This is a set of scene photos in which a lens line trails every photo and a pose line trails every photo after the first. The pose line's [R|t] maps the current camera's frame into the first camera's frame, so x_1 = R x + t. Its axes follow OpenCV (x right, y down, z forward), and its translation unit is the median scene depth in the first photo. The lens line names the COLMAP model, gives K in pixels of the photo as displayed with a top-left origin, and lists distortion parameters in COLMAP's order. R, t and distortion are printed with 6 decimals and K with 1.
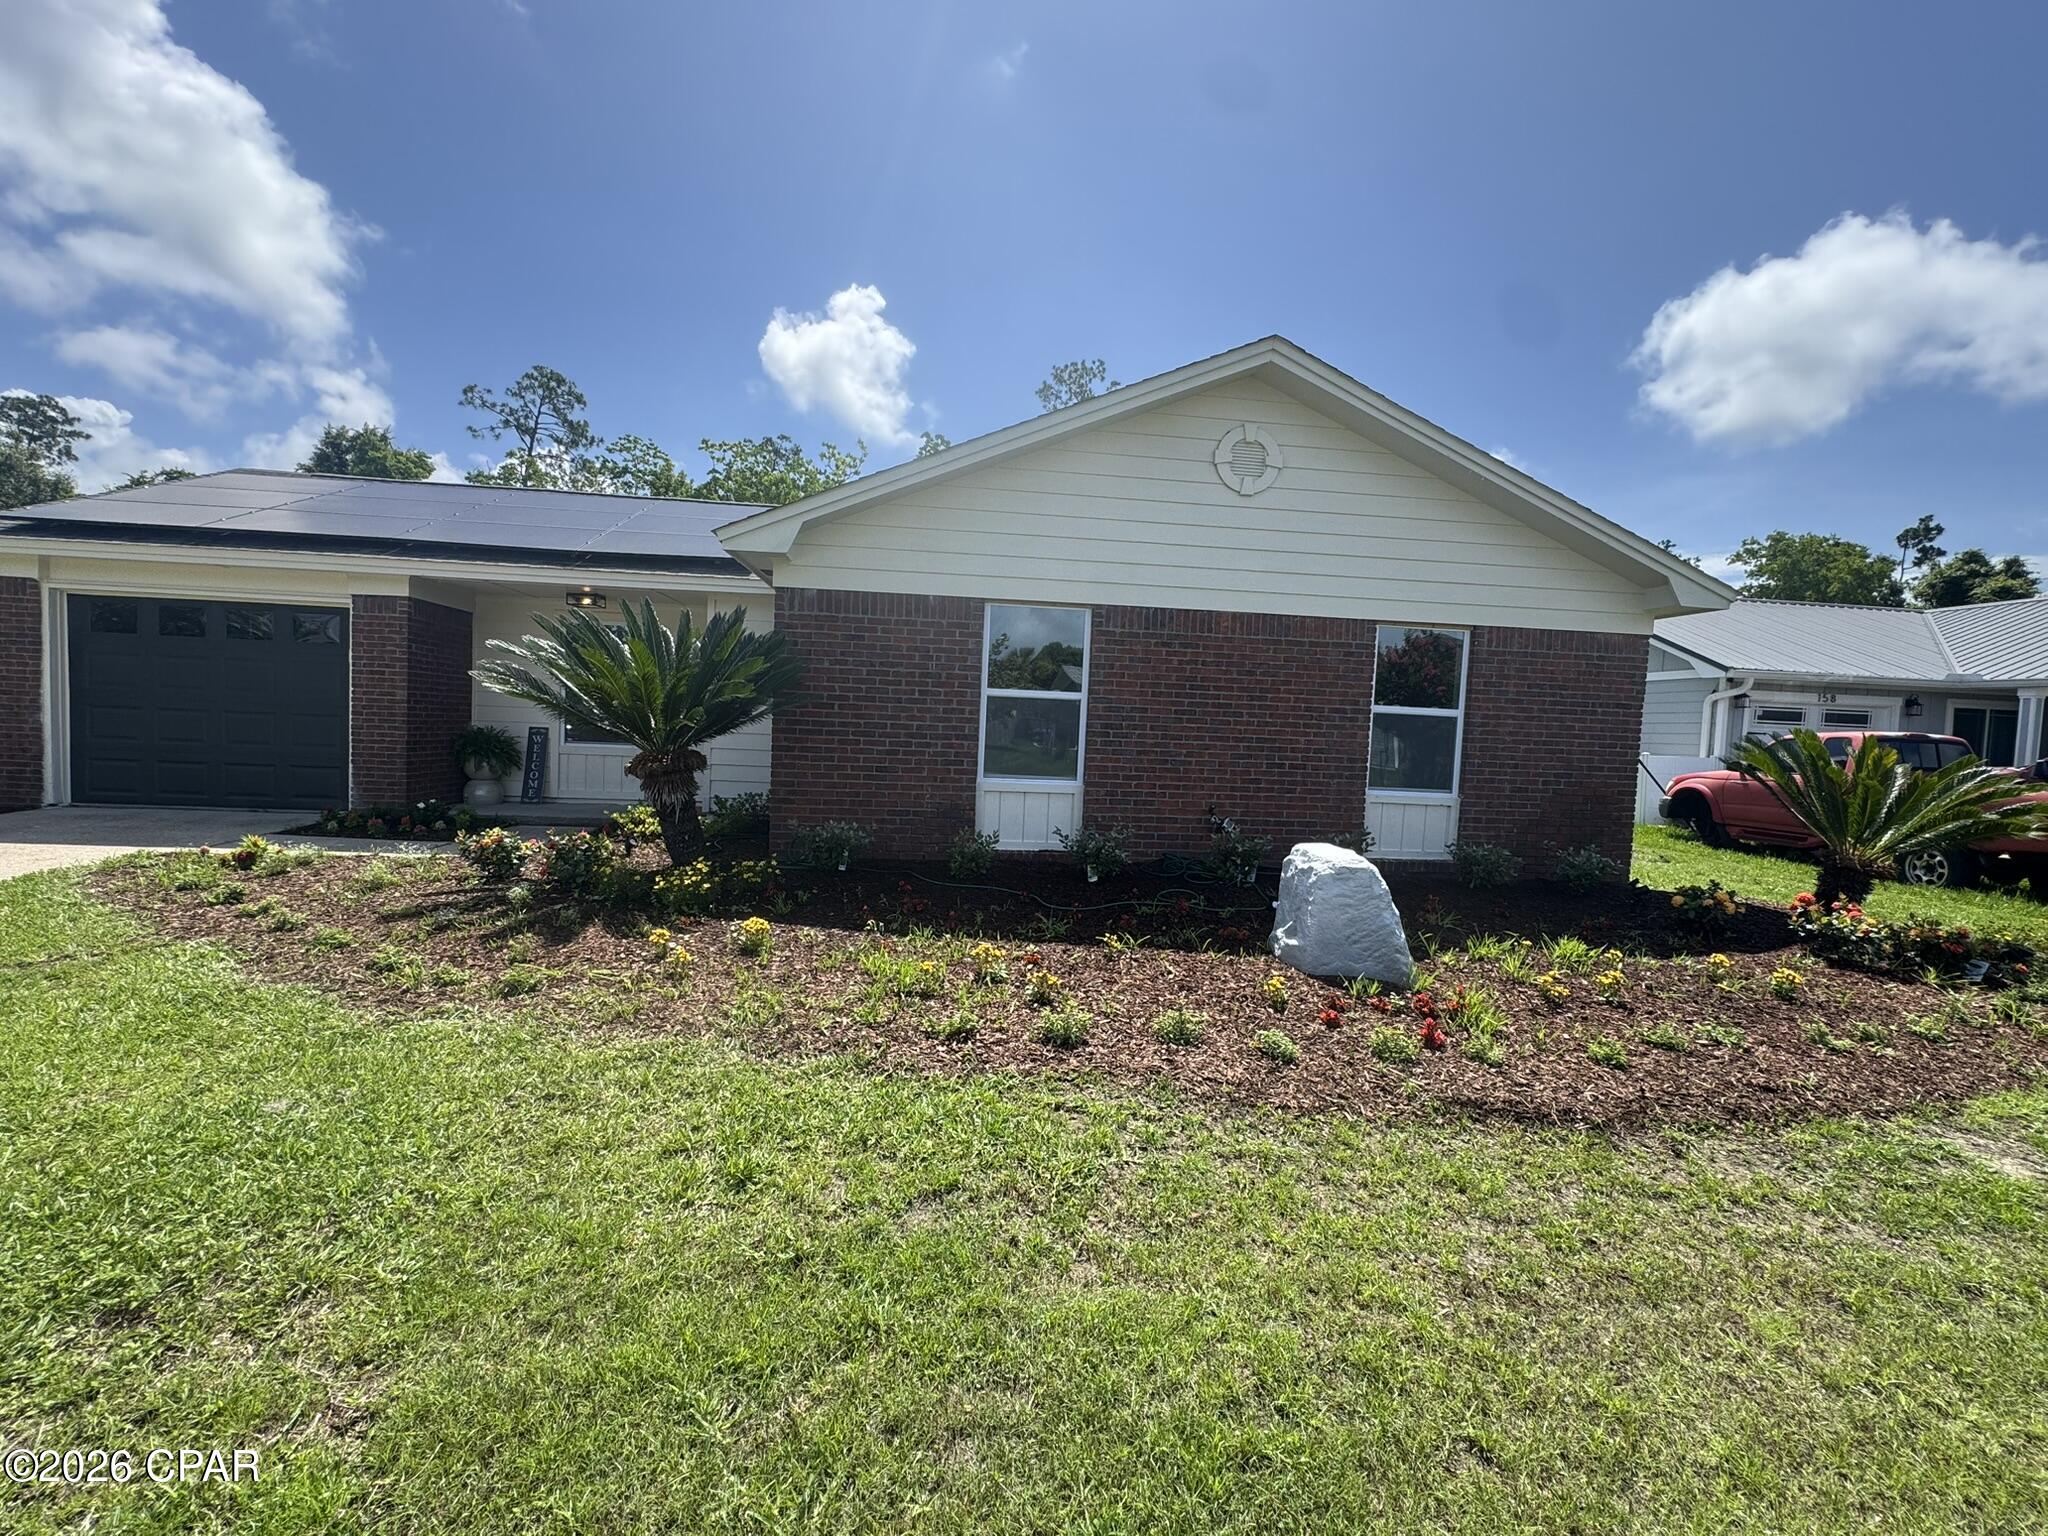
lens RADIAL K [[877.1, 0, 1024.0], [0, 877.1, 768.0], [0, 0, 1]] dist [-0.000400, -0.000078]
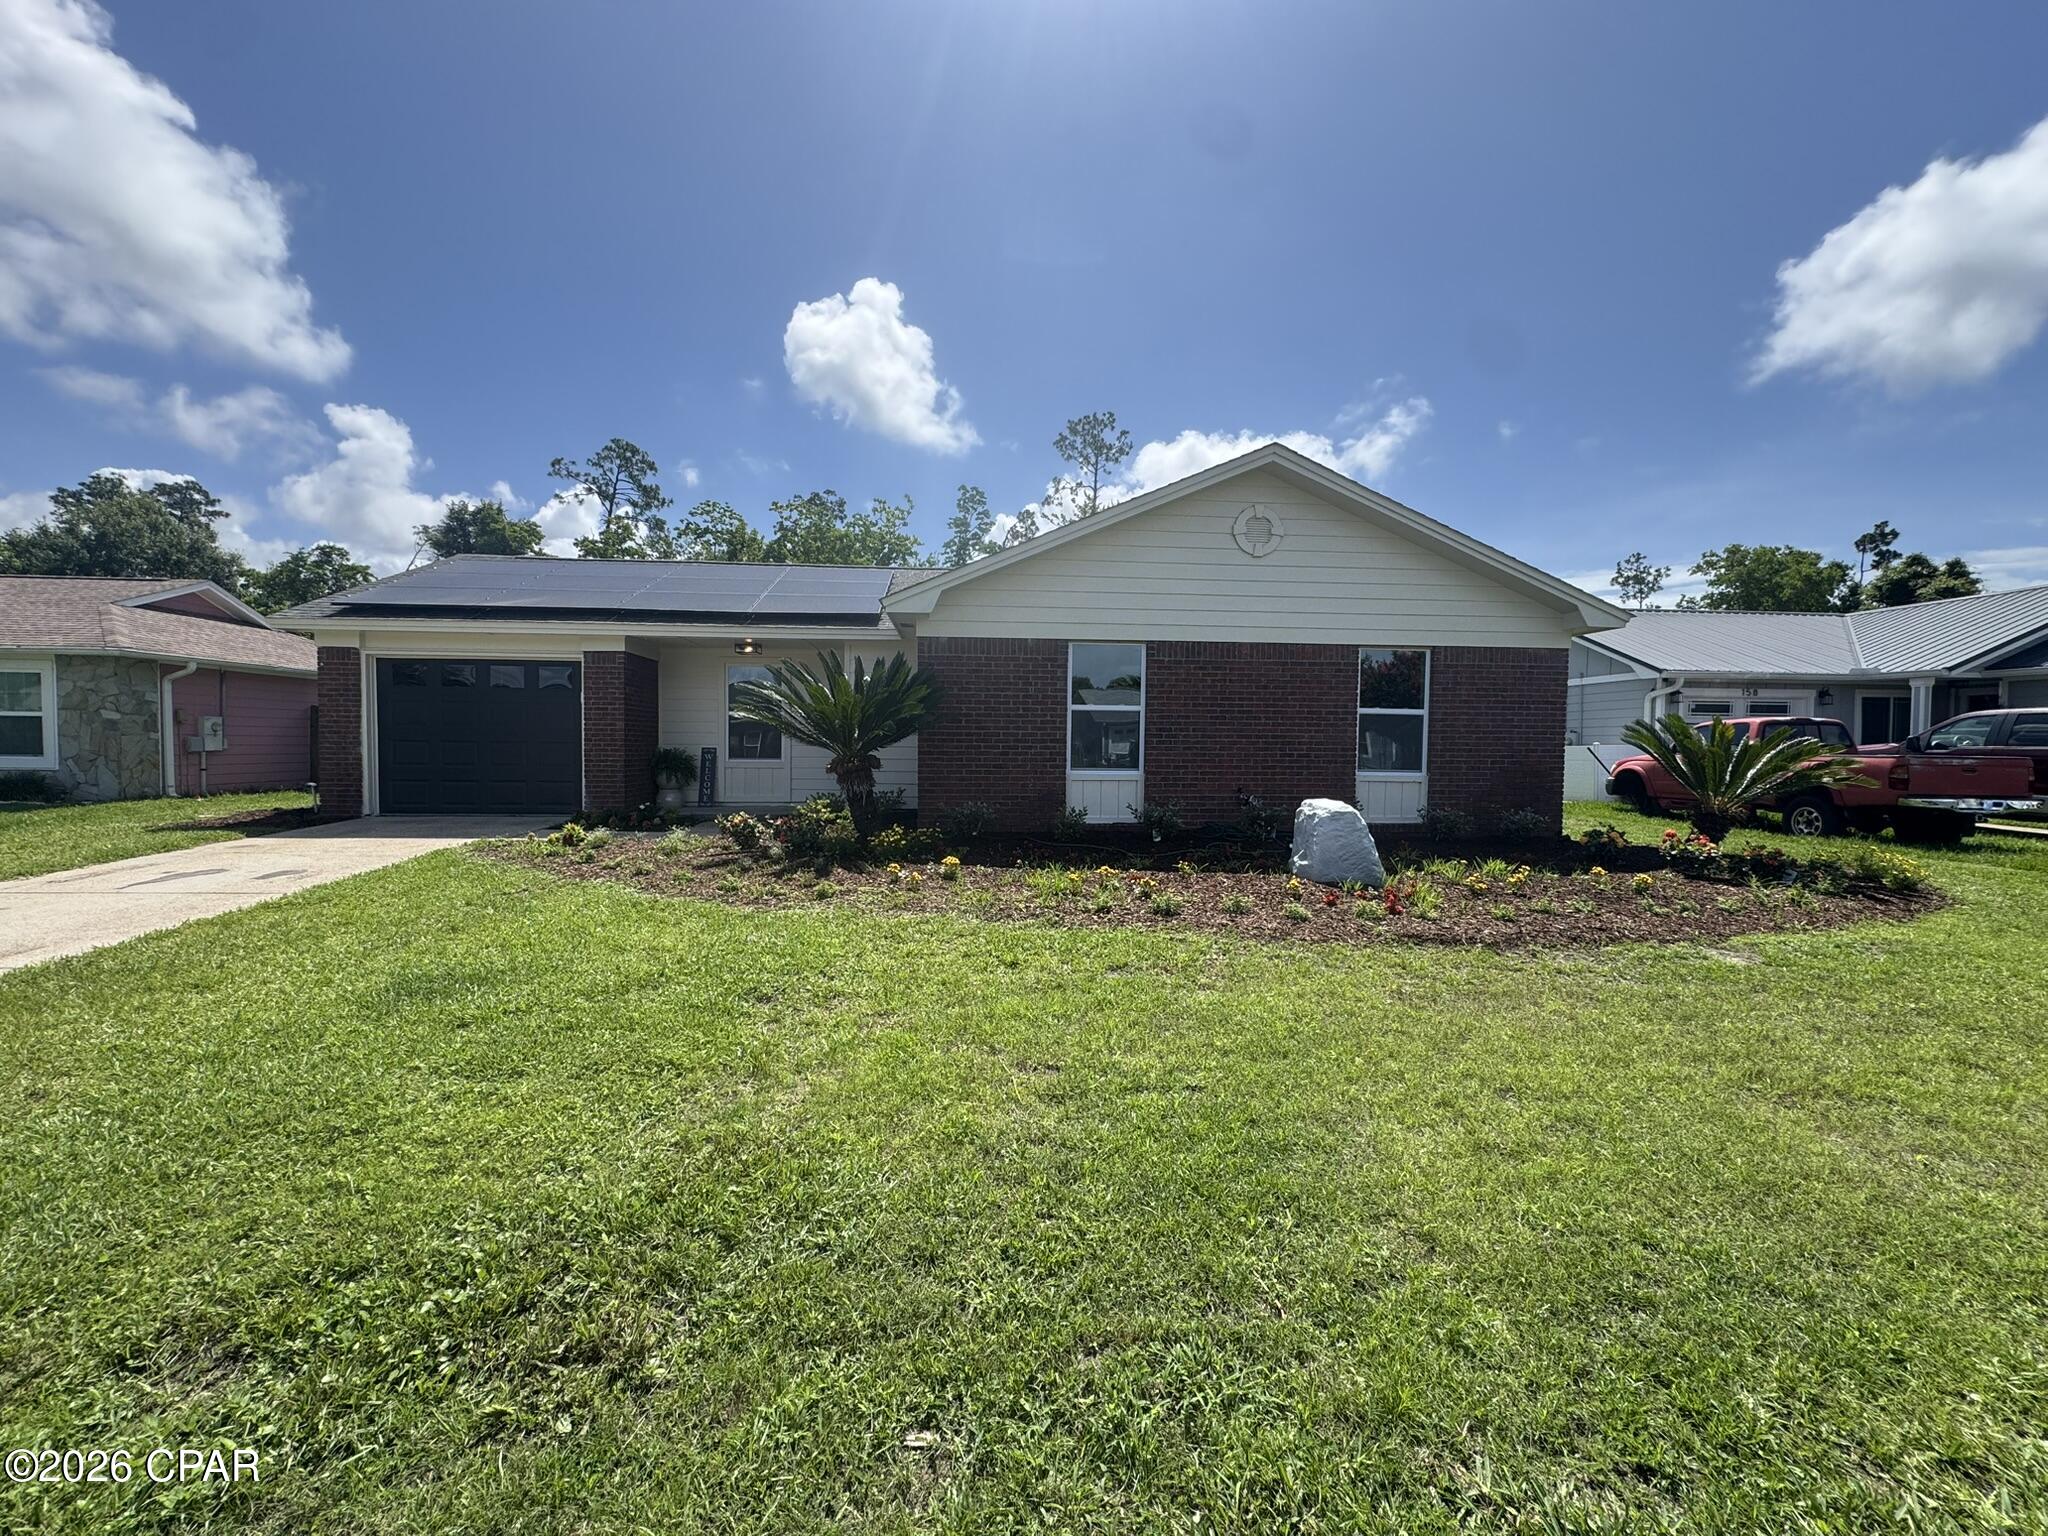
lens RADIAL K [[816.8, 0, 1024.0], [0, 816.8, 768.0], [0, 0, 1]] dist [0.001601, 0.000182]
pose [[0.999167, -0.030869, -0.026706, -0.078757], [0.030346, 0.999344, -0.019780, 0.028038], [0.027299, 0.018953, 0.999448, -0.249253]]
